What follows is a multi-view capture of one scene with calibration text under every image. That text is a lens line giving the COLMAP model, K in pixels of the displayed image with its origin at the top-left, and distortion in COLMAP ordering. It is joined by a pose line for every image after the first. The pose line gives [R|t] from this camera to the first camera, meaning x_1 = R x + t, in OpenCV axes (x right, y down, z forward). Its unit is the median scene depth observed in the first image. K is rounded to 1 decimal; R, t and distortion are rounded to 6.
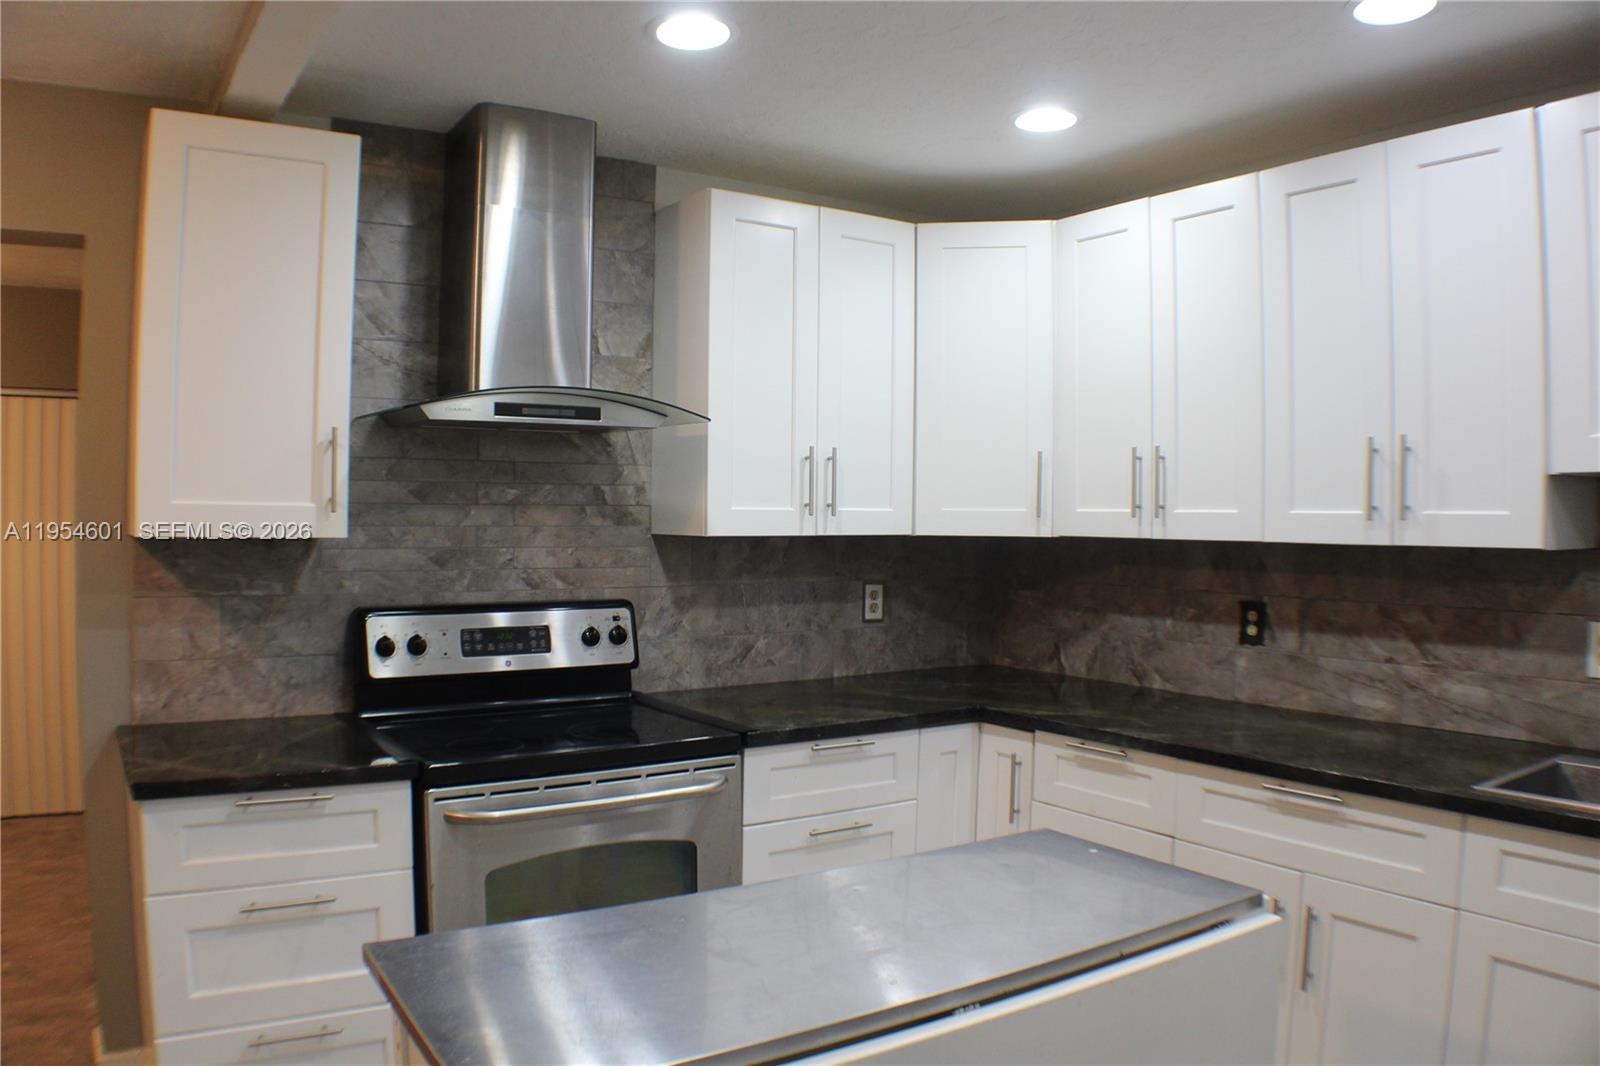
lens RADIAL K [[1203.2, 0, 800.0], [0, 1203.2, 533.0], [0, 0, 1]] dist [-0.232092, 0.098354]
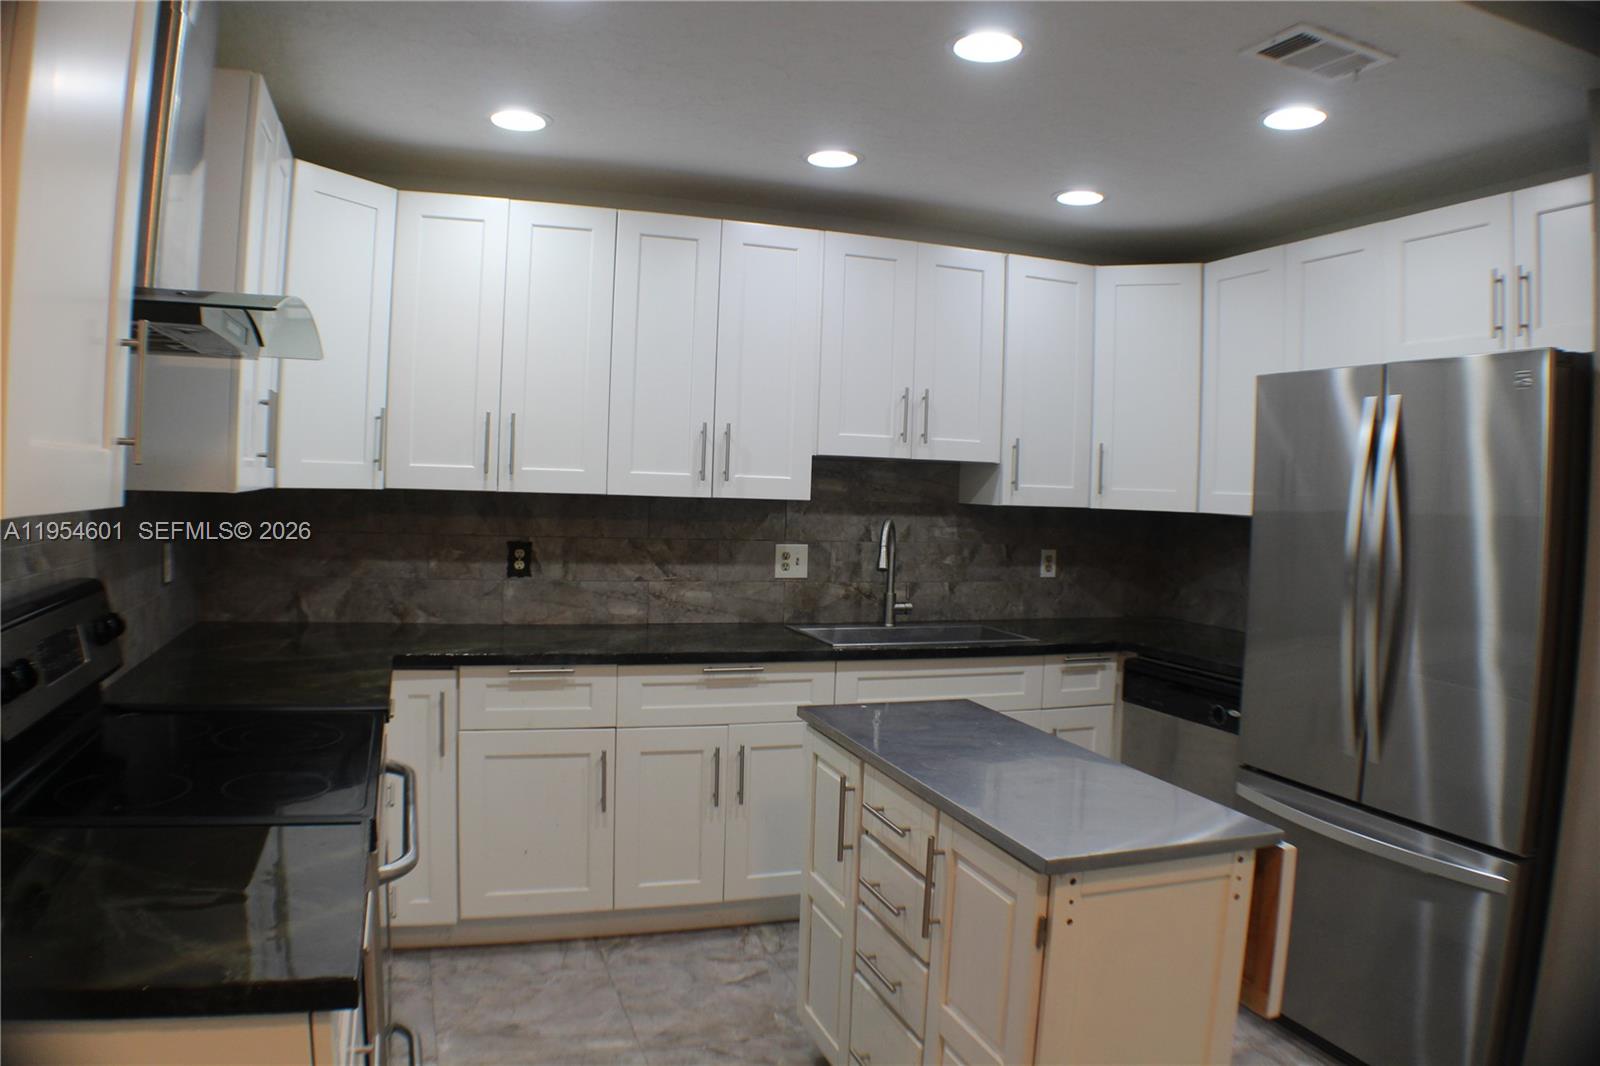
lens RADIAL K [[1099.8, 0, 800.0], [0, 1099.8, 533.0], [0, 0, 1]] dist [-0.223088, 0.079023]
pose [[0.238082, -0.040275, 0.970410, -0.692069], [-0.017908, 0.998788, 0.045846, -0.008740], [-0.971080, -0.028293, 0.237072, 0.464075]]
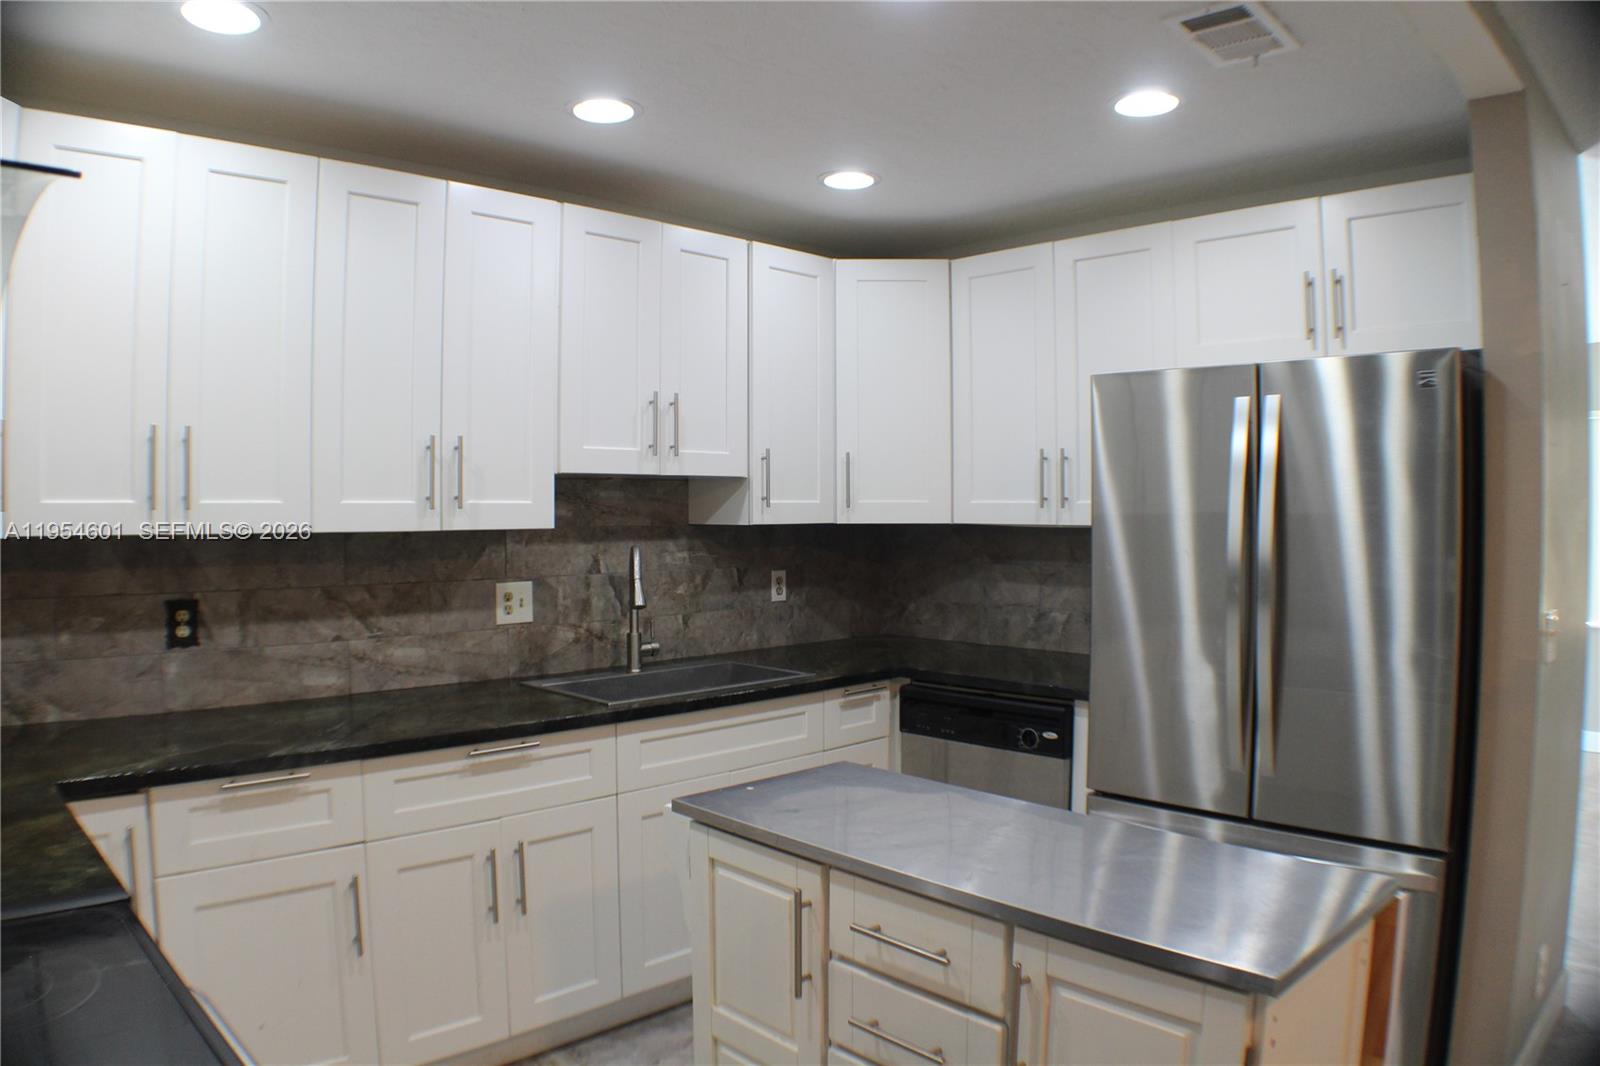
lens RADIAL K [[1099.8, 0, 800.0], [0, 1099.8, 533.0], [0, 0, 1]] dist [-0.223088, 0.079023]
pose [[-0.185765, -0.029214, 0.982160, -0.517050], [0.012854, 0.999400, 0.032158, -0.014183], [-0.982510, 0.018599, -0.185278, 0.707797]]
